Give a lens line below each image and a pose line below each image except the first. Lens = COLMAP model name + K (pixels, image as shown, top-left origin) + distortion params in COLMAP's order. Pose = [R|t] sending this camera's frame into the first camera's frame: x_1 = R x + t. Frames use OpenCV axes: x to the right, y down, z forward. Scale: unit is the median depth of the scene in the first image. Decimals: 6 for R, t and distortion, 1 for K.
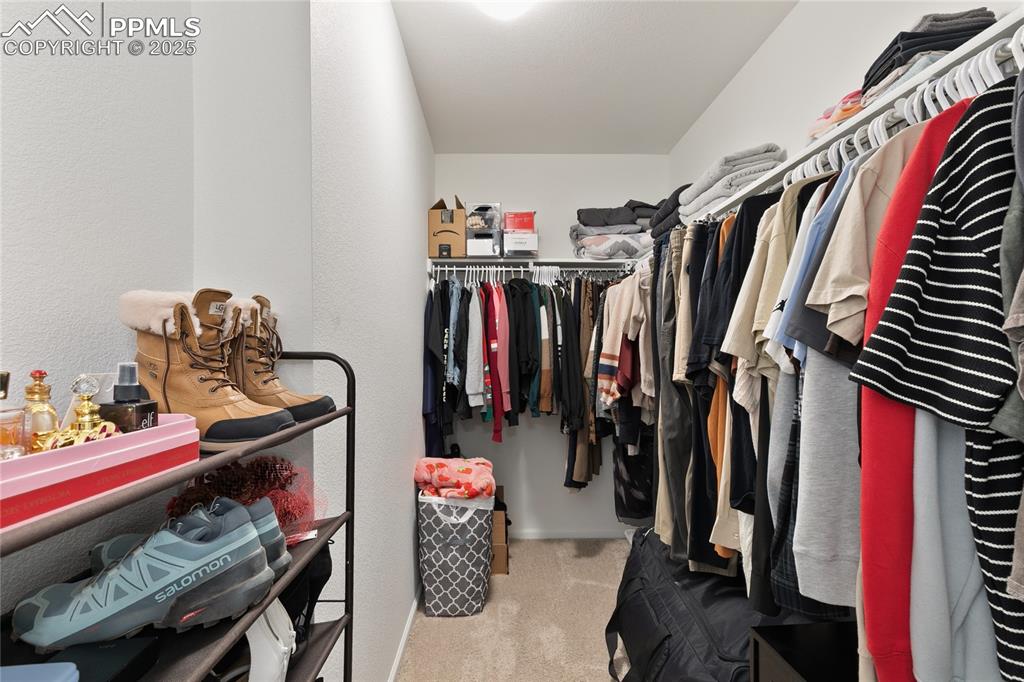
lens RADIAL K [[461.5, 0, 512.5], [0, 461.5, 347.8], [0, 0, 1]] dist [0.002654, -0.001490]
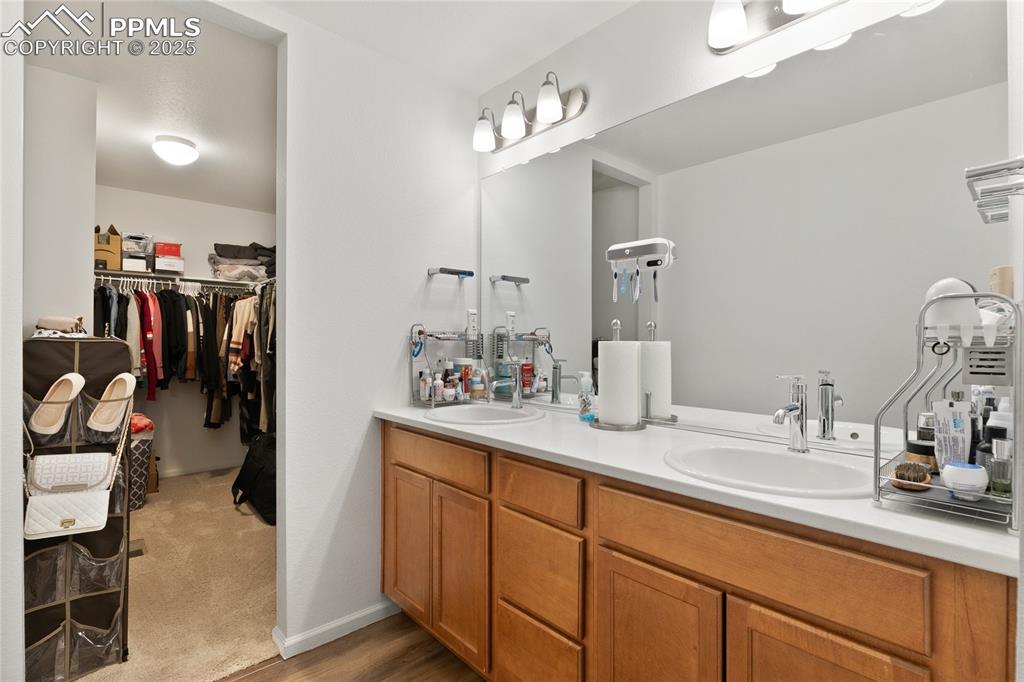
lens RADIAL K [[494.7, 0, 509.7], [0, 494.7, 340.3], [0, 0, 1]] dist [0.000896, -0.000033]
pose [[0.768702, 0.006700, 0.639572, -0.161398], [-0.009862, 0.999950, 0.001378, -0.003319], [-0.639531, -0.007367, 0.768730, -0.924205]]
